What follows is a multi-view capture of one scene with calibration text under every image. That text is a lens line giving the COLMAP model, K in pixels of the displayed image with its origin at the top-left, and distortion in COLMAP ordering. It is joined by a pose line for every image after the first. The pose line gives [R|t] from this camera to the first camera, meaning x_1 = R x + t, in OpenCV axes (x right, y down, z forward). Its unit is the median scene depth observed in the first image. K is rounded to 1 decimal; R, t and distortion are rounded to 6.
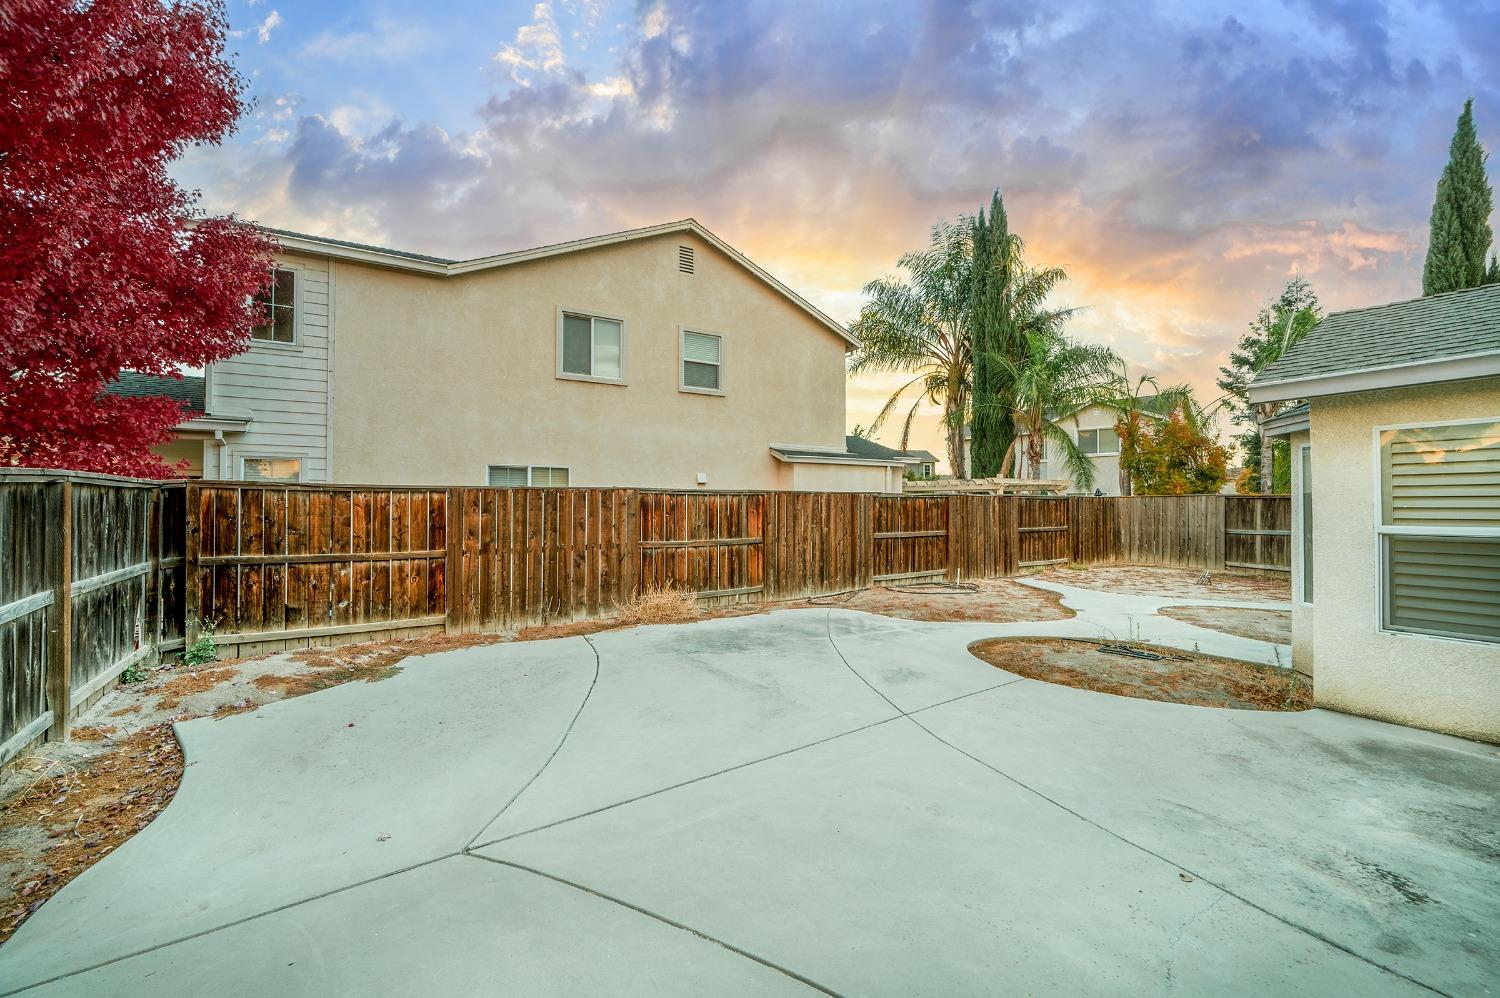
lens RADIAL K [[598.0, 0, 752.6], [0, 598.0, 501.1], [0, 0, 1]] dist [0.001104, 0.000012]
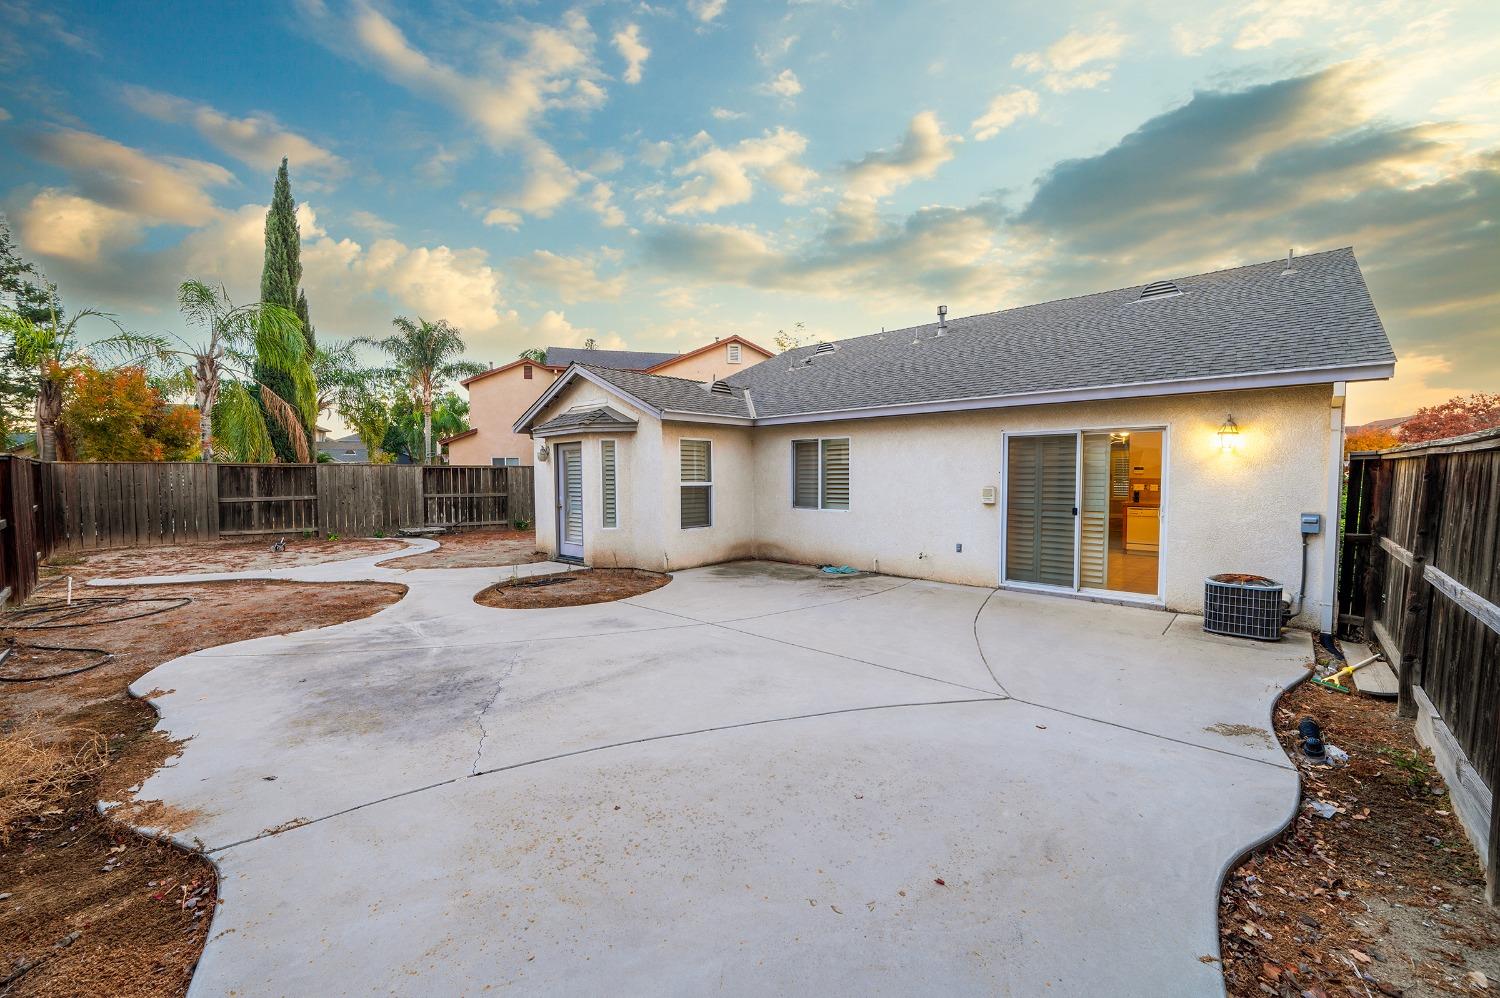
lens RADIAL K [[598.0, 0, 752.6], [0, 598.0, 501.1], [0, 0, 1]] dist [0.001104, 0.000012]
pose [[-0.260623, -0.044057, 0.964435, -0.885915], [-0.006524, 0.999016, 0.043874, 0.009084], [-0.965419, 0.005143, -0.260653, 1.020049]]
